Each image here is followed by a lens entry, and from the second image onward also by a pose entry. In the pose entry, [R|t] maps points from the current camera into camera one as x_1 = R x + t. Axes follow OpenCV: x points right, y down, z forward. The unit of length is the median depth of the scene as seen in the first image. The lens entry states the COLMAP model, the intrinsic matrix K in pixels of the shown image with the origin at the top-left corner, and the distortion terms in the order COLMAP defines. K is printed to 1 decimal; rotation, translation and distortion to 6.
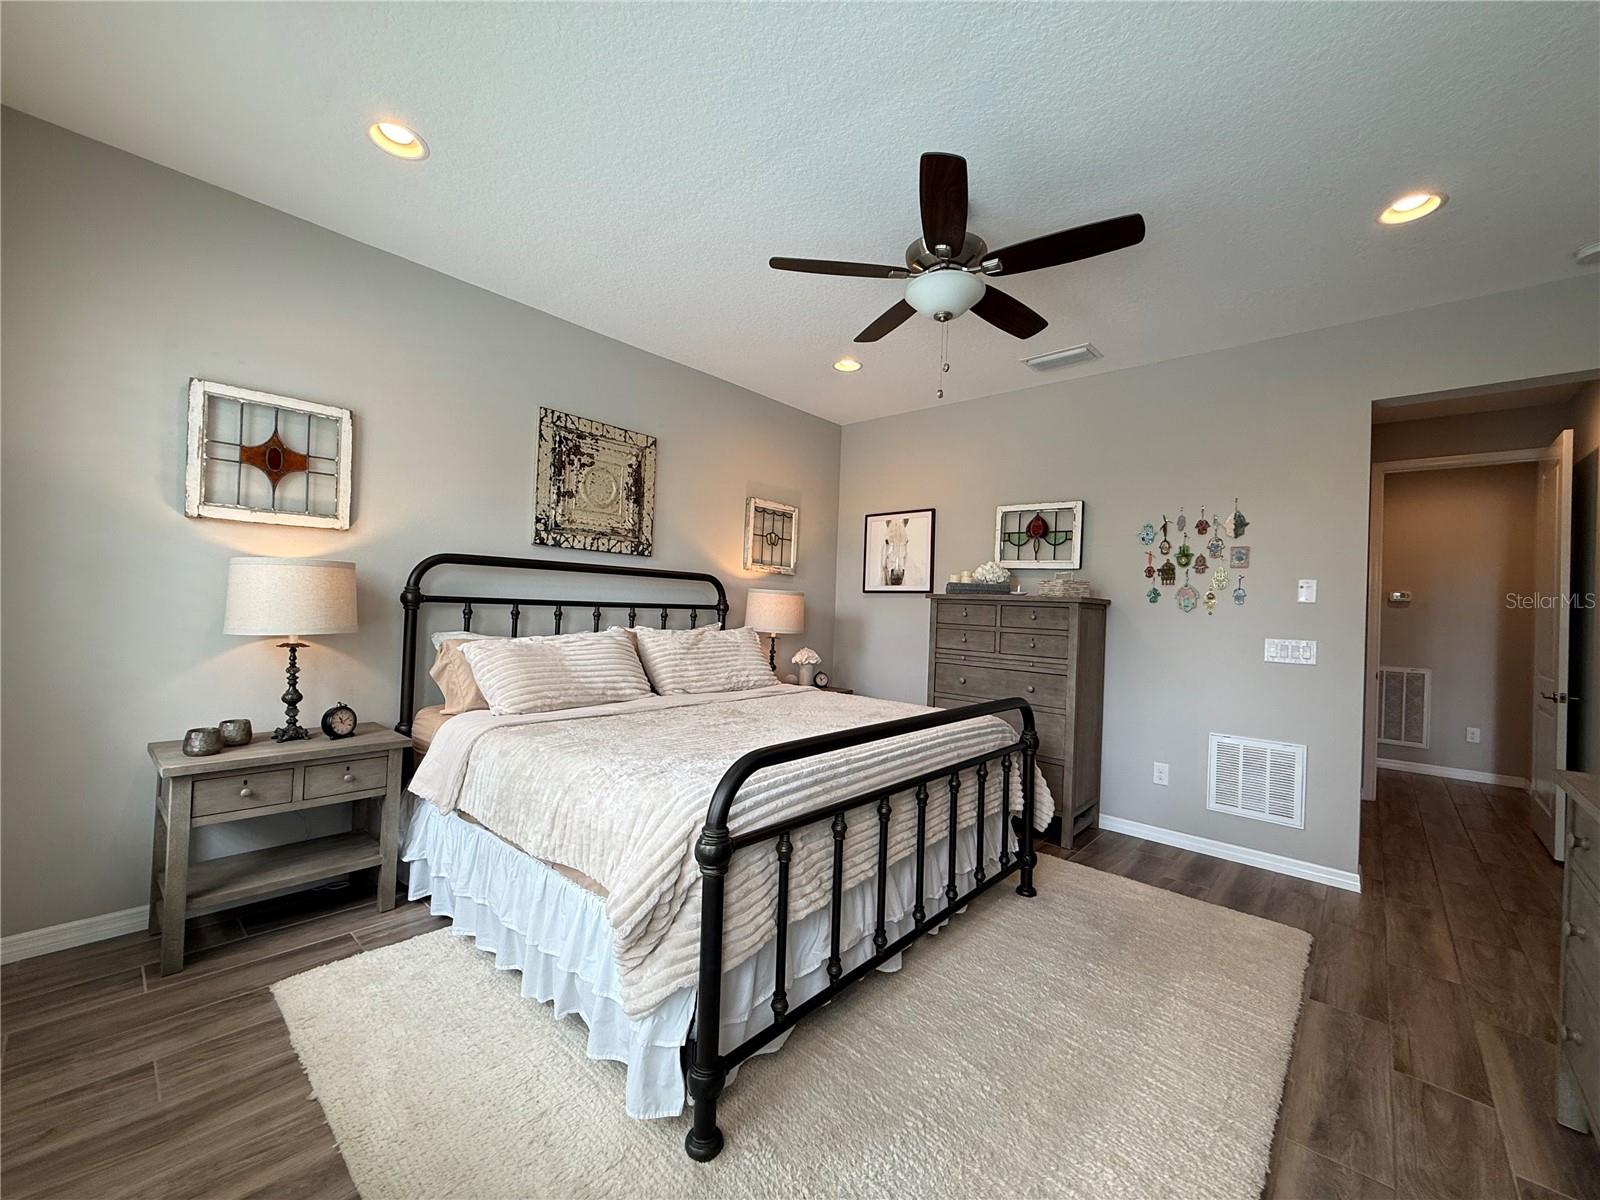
lens RADIAL K [[640.9, 0, 813.4], [0, 640.9, 602.9], [0, 0, 1]] dist [0.000126, 0.000339]
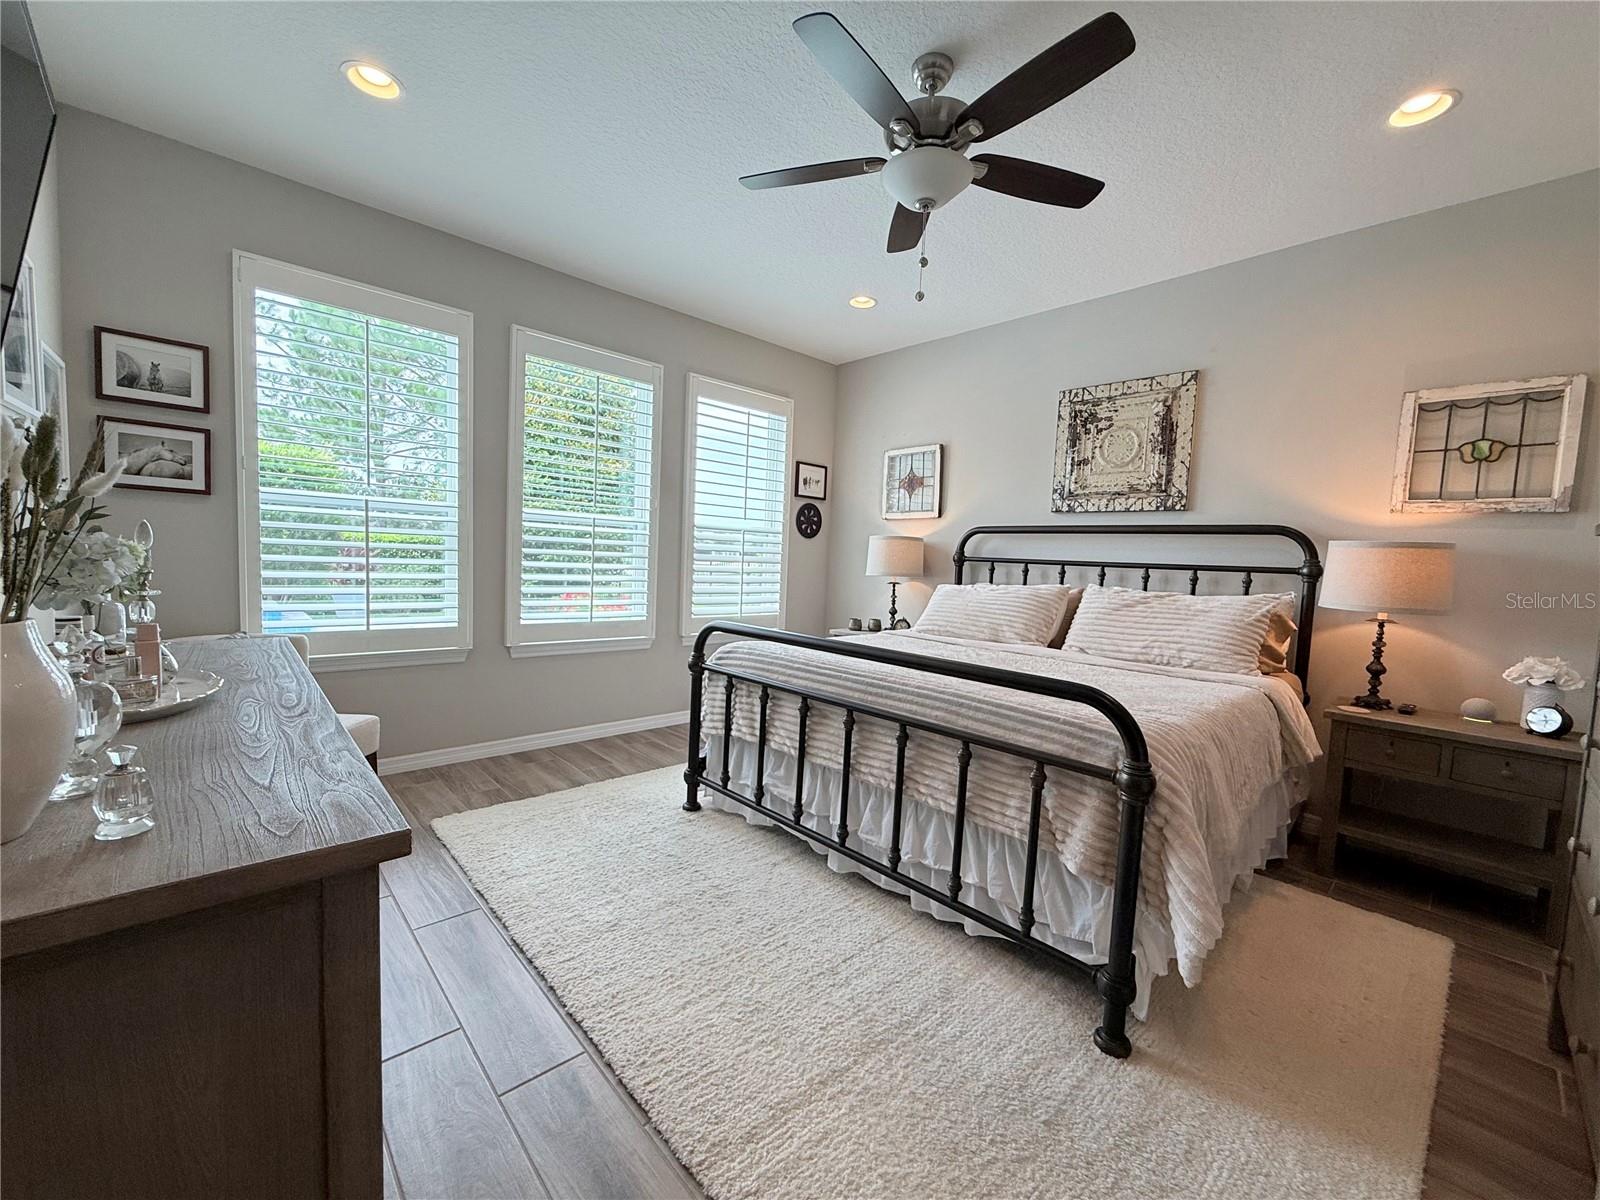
lens RADIAL K [[640.9, 0, 806.7], [0, 640.9, 596.9], [0, 0, 1]] dist [0.000126, 0.000339]
pose [[-0.102094, 0.041439, -0.993911, 0.714956], [-0.022395, 0.998783, 0.043942, 0.019352], [0.994523, 0.026745, -0.101042, 0.622394]]
